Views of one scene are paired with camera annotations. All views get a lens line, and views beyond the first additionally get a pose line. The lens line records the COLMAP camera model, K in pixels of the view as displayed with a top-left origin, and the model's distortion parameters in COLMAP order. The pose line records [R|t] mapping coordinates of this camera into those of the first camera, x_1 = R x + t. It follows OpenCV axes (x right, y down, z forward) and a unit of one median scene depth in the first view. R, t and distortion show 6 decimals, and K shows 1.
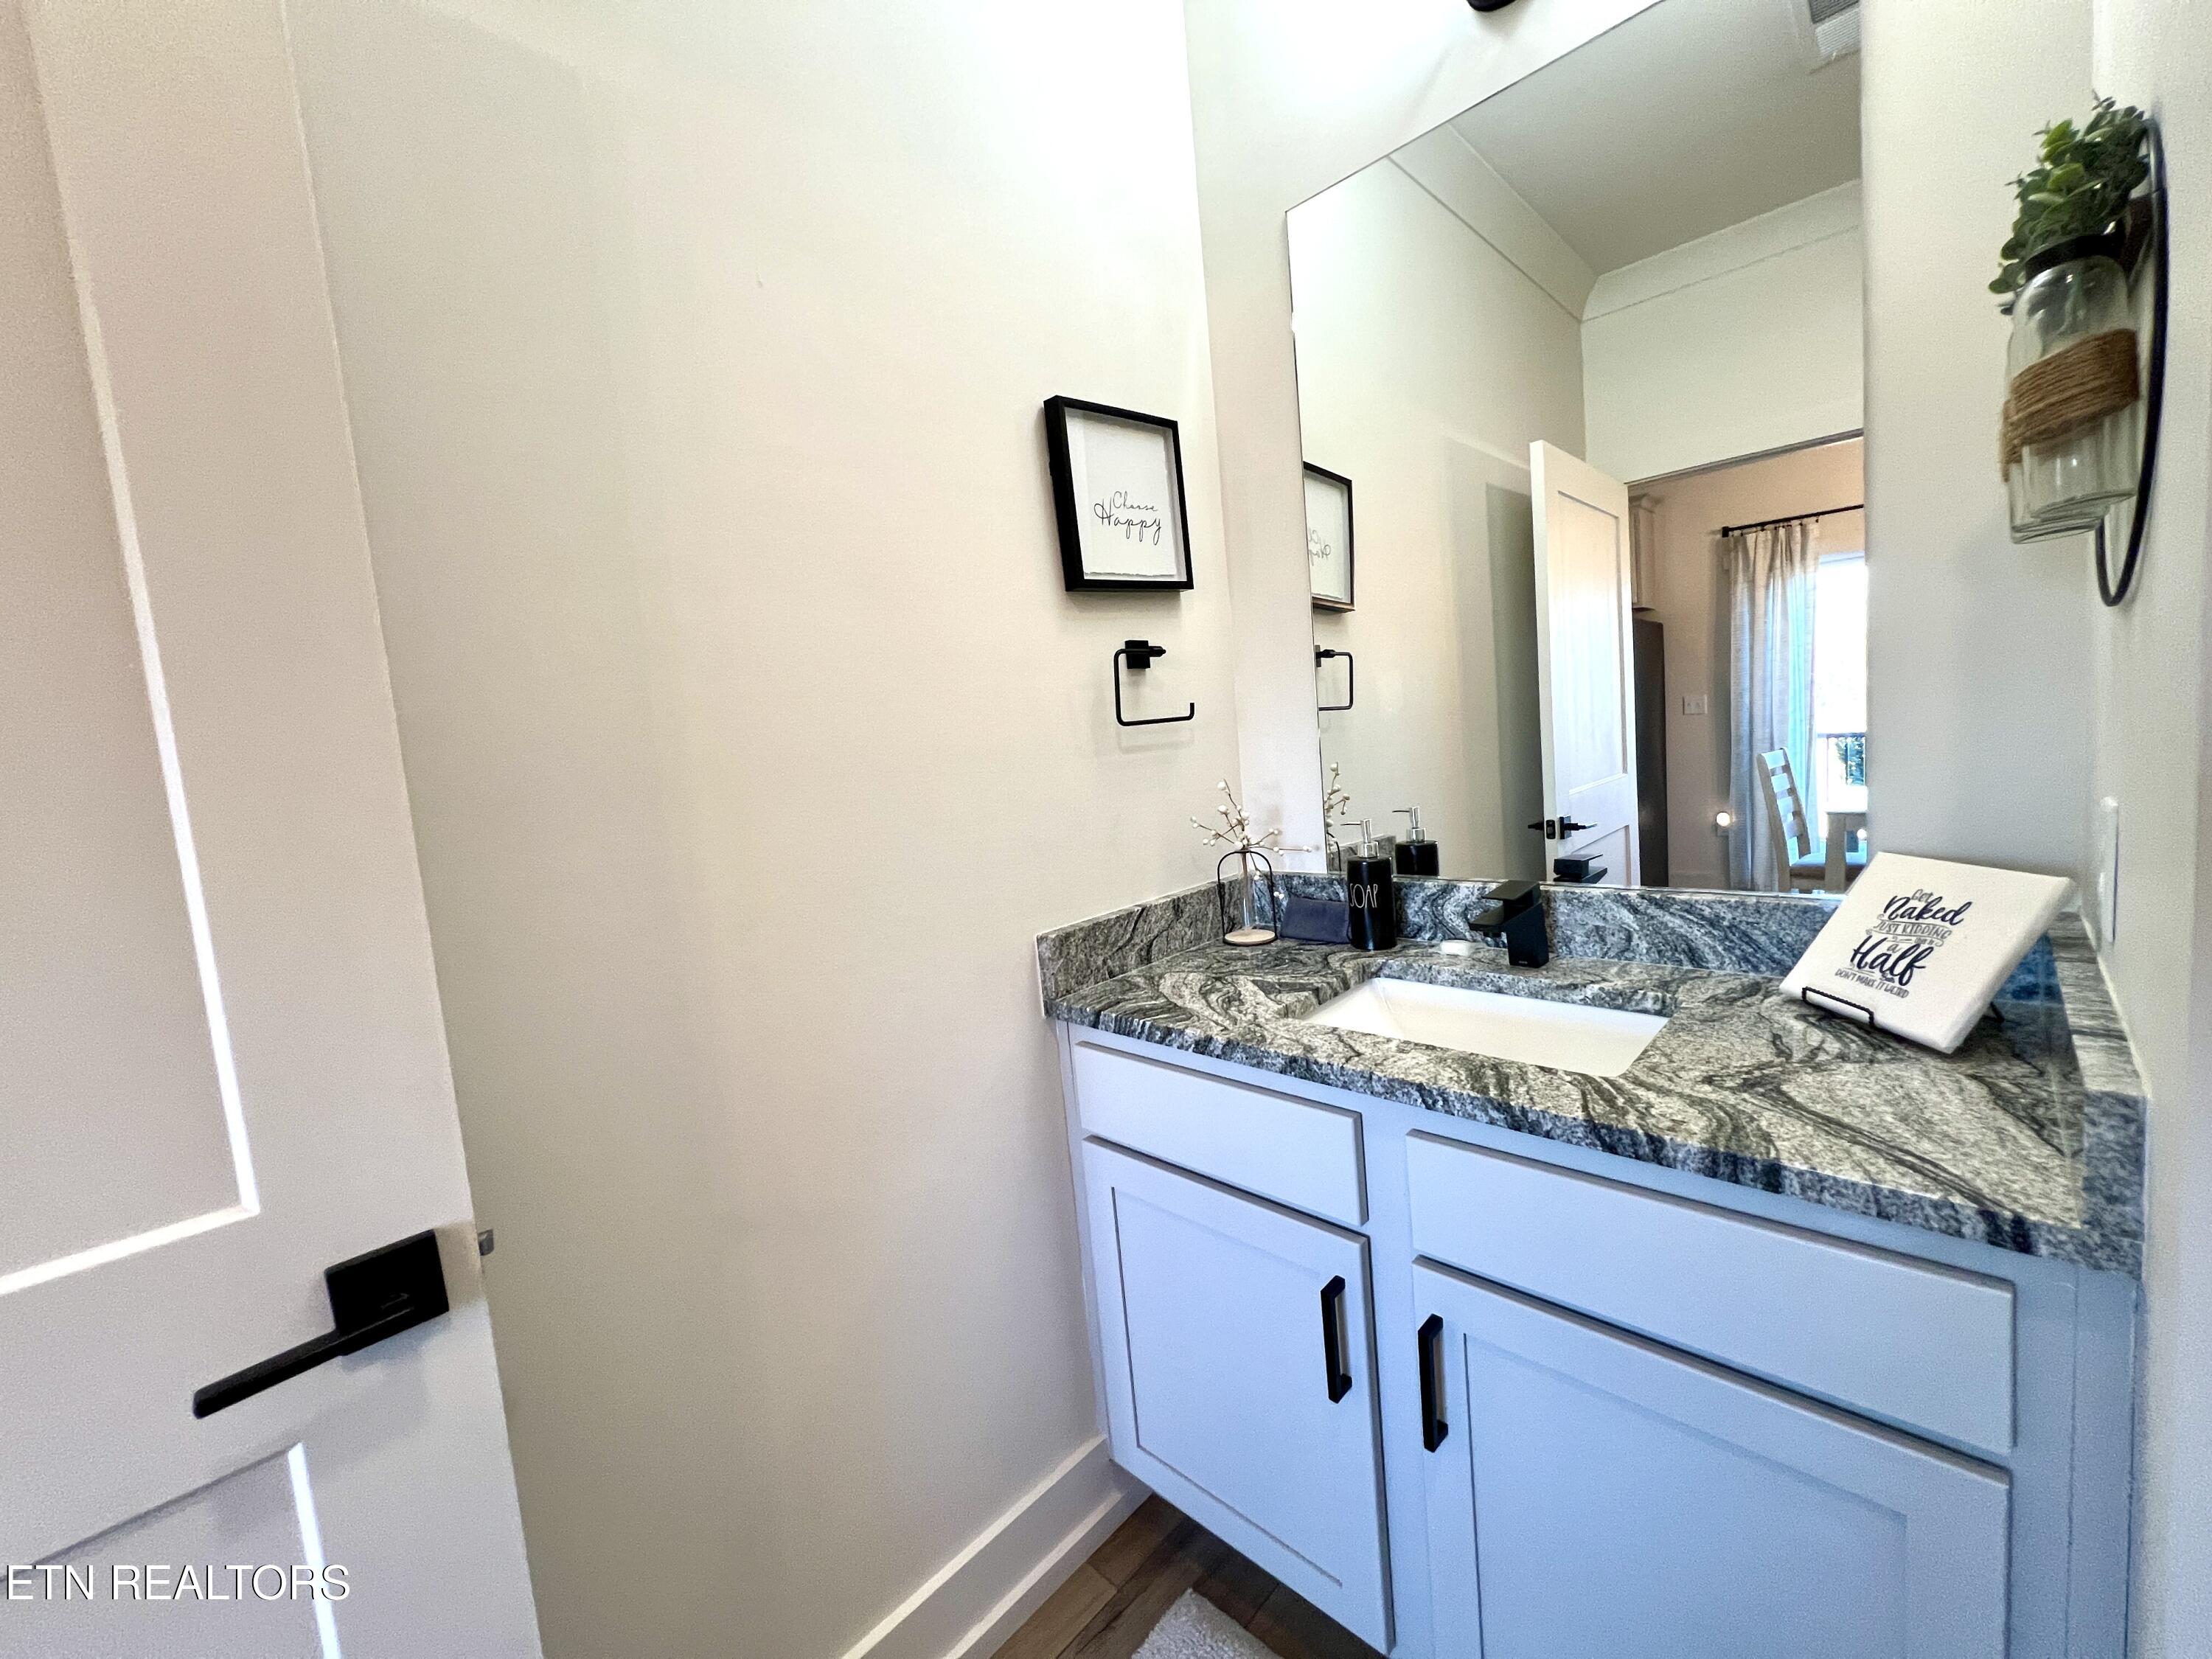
lens RADIAL K [[889.5, 0, 1104.5], [0, 889.5, 810.0], [0, 0, 1]] dist [0.008404, -0.000061]
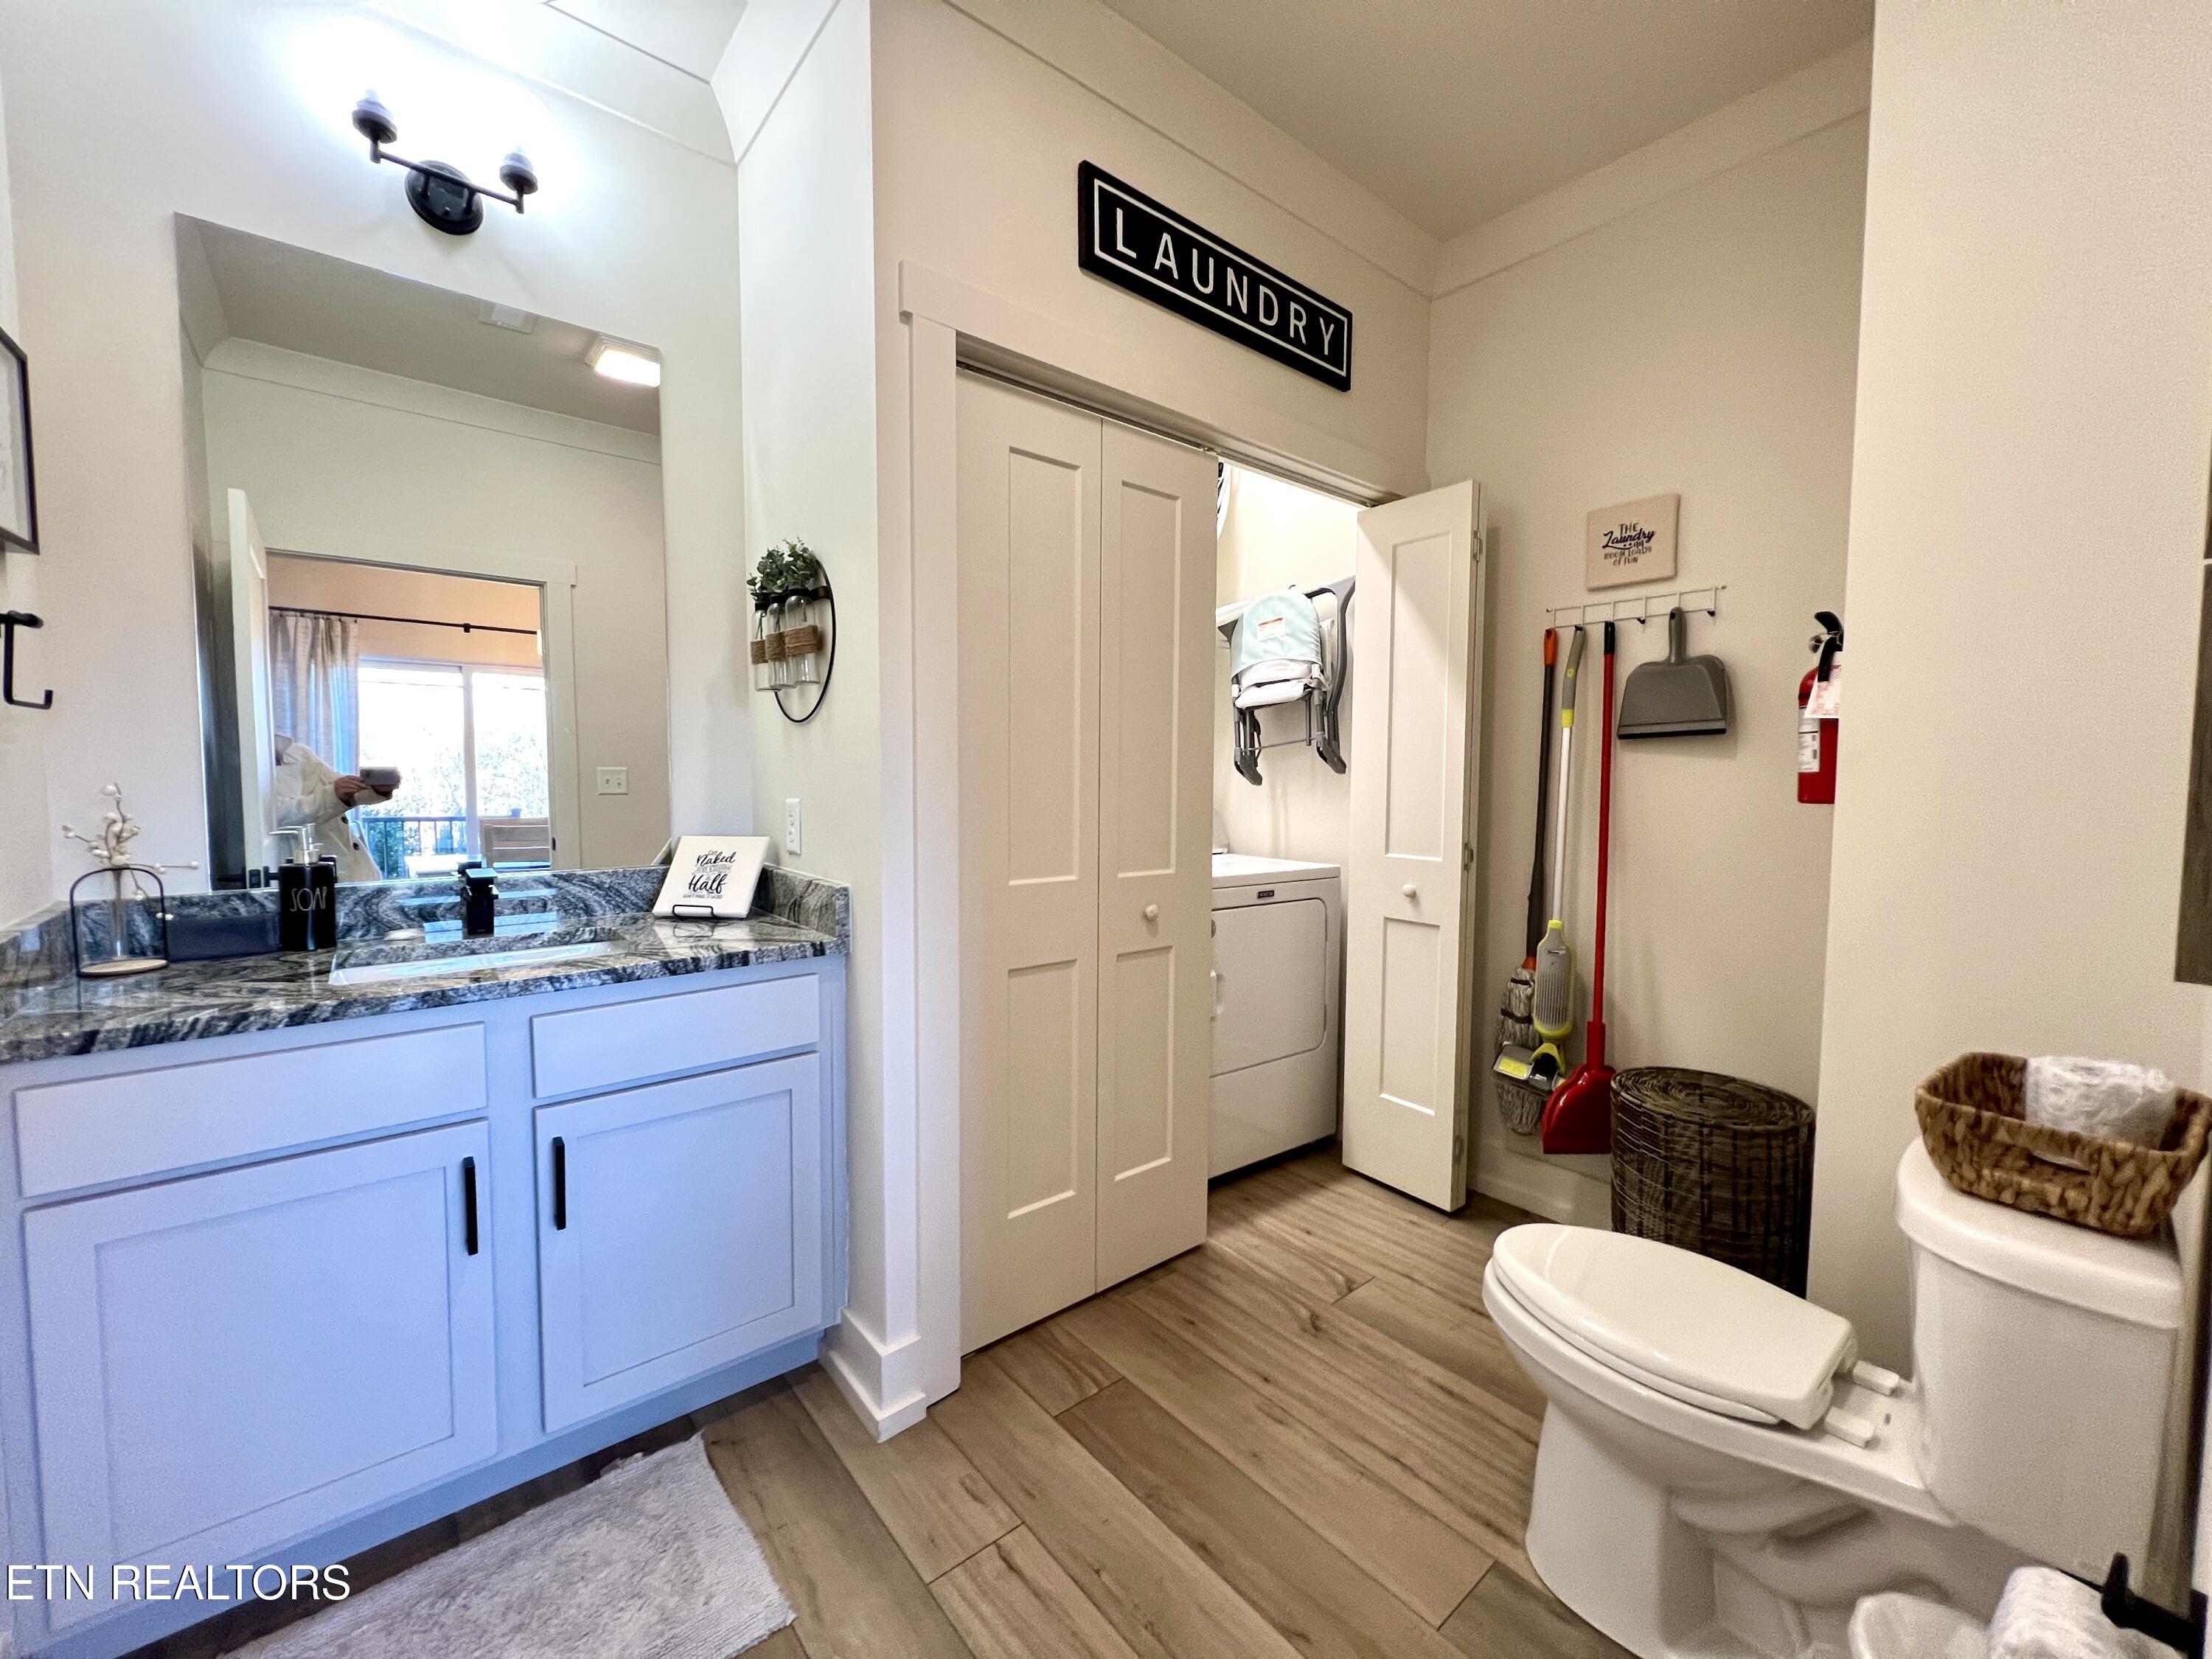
lens RADIAL K [[889.5, 0, 1108.7], [0, 889.5, 827.7], [0, 0, 1]] dist [0.008404, -0.000061]
pose [[0.105983, 0.022260, 0.994119, -0.751675], [0.074077, 0.996795, -0.030217, 0.127538], [-0.991605, 0.076843, 0.103994, -0.070629]]
